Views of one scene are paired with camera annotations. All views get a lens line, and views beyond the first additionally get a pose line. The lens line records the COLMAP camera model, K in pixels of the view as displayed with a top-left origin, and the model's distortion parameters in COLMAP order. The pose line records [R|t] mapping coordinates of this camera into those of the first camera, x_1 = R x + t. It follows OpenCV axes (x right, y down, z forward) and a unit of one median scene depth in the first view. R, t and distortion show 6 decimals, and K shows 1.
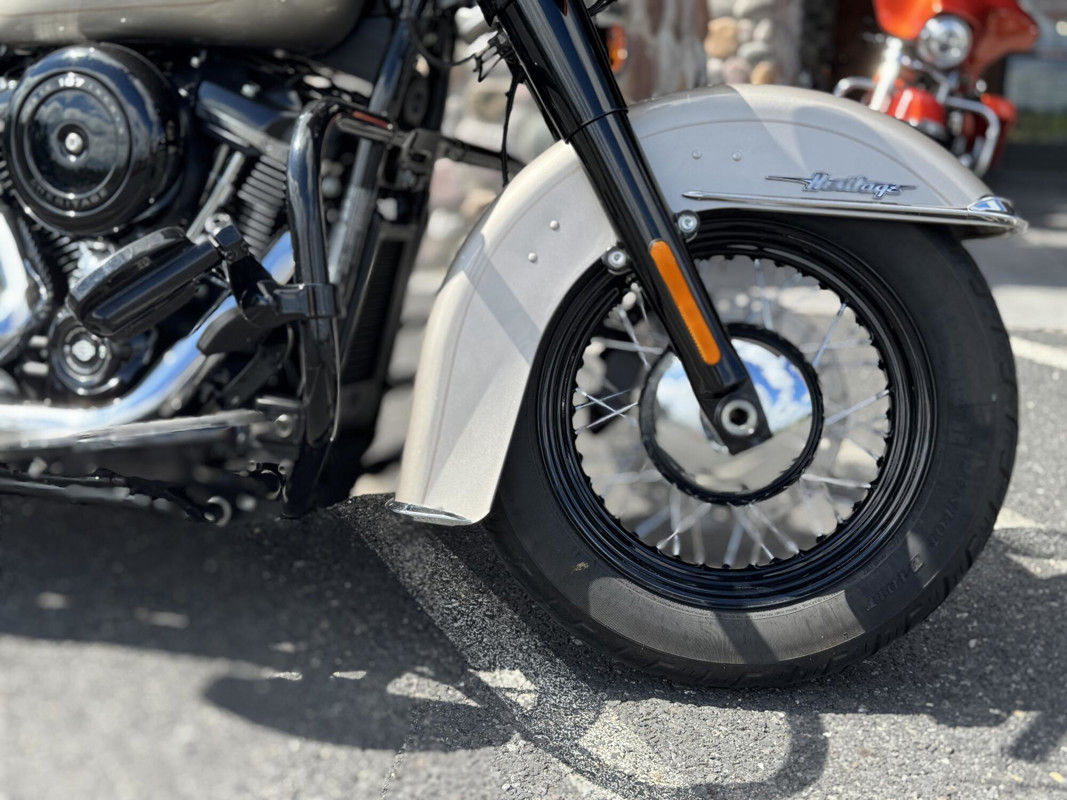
lens RADIAL K [[1111.1, 0, 533.5], [0, 1111.1, 400.0], [0, 0, 1]] dist [0.185802, -0.441960]
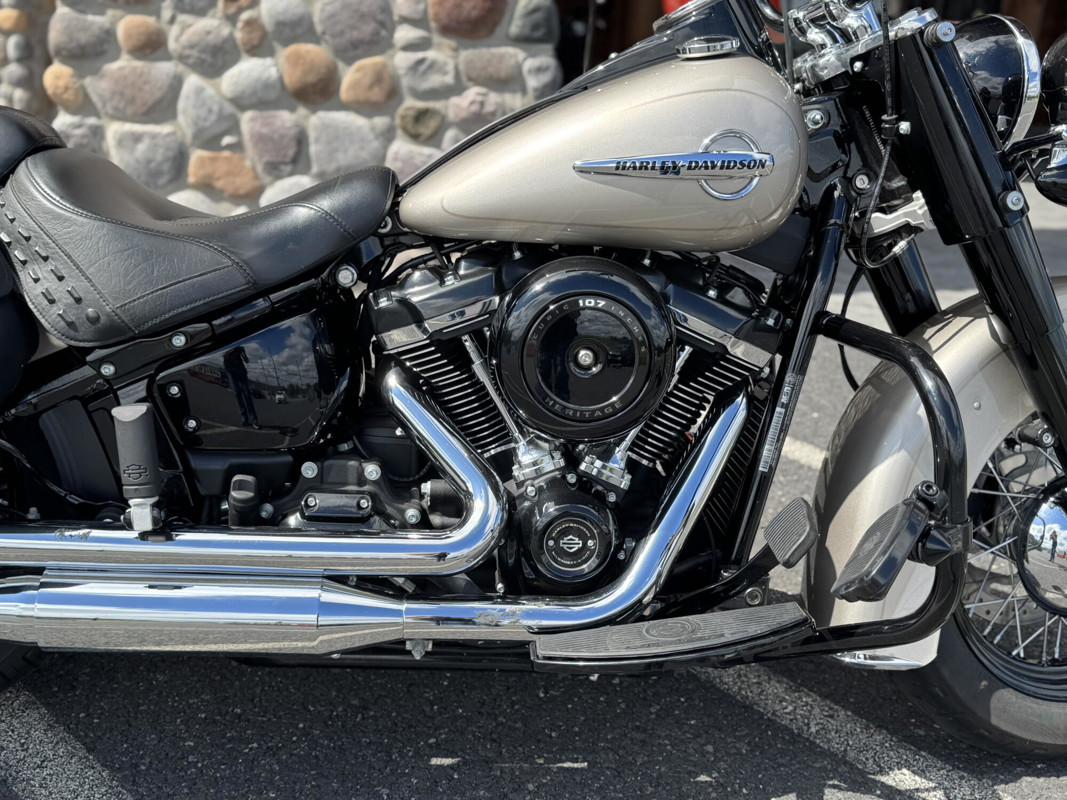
lens RADIAL K [[1111.1, 0, 533.5], [0, 1111.1, 400.0], [0, 0, 1]] dist [0.185802, -0.441960]
pose [[0.943966, -0.066620, 0.323250, -0.781627], [0.041437, 0.995589, 0.084179, -0.274884], [-0.327432, -0.066068, 0.942562, 0.039356]]
